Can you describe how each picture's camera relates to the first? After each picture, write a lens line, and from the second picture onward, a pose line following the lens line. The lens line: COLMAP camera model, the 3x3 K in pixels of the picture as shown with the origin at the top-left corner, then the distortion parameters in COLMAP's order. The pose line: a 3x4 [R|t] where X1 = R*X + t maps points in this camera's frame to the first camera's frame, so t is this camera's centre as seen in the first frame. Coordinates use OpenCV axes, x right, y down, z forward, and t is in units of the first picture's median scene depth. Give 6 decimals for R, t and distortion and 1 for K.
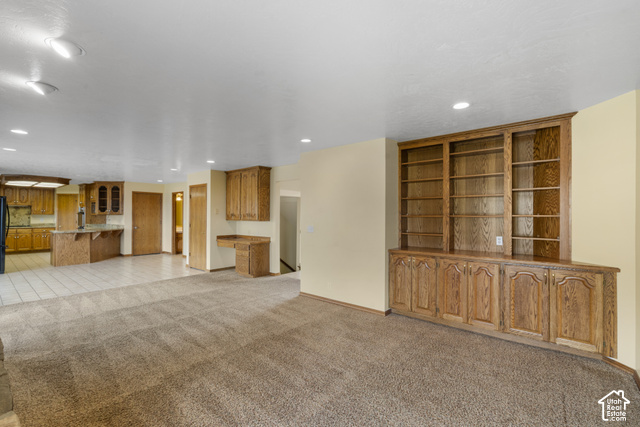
lens RADIAL K [[291.7, 0, 321.1], [0, 291.7, 215.1], [0, 0, 1]] dist [-0.004423, 0.003171]
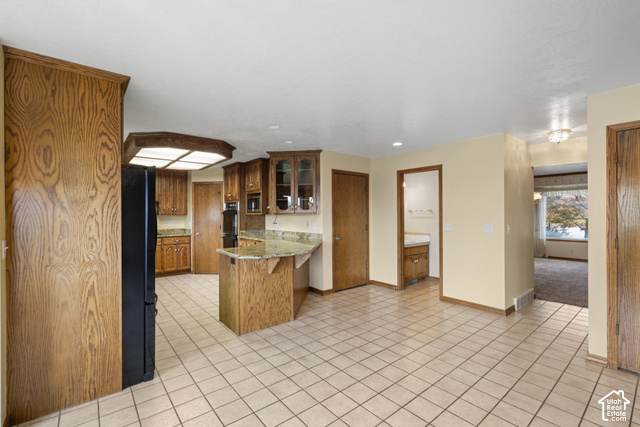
lens RADIAL K [[291.7, 0, 320.1], [0, 291.7, 215.1], [0, 0, 1]] dist [-0.004423, 0.003171]
pose [[0.980296, -0.011937, -0.197173, -0.798506], [0.013013, 0.999907, 0.004163, -0.001792], [0.197105, -0.006647, 0.980360, 0.677170]]
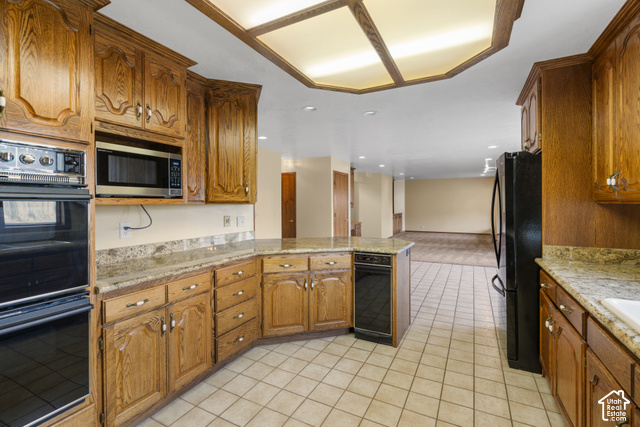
lens RADIAL K [[291.7, 0, 320.8], [0, 291.7, 208.8], [0, 0, 1]] dist [-0.004423, 0.003171]
pose [[-0.216666, -0.015252, 0.976127, -1.473837], [-0.000062, 0.999878, 0.015610, -0.001144], [-0.976246, 0.003321, -0.216640, 1.378227]]
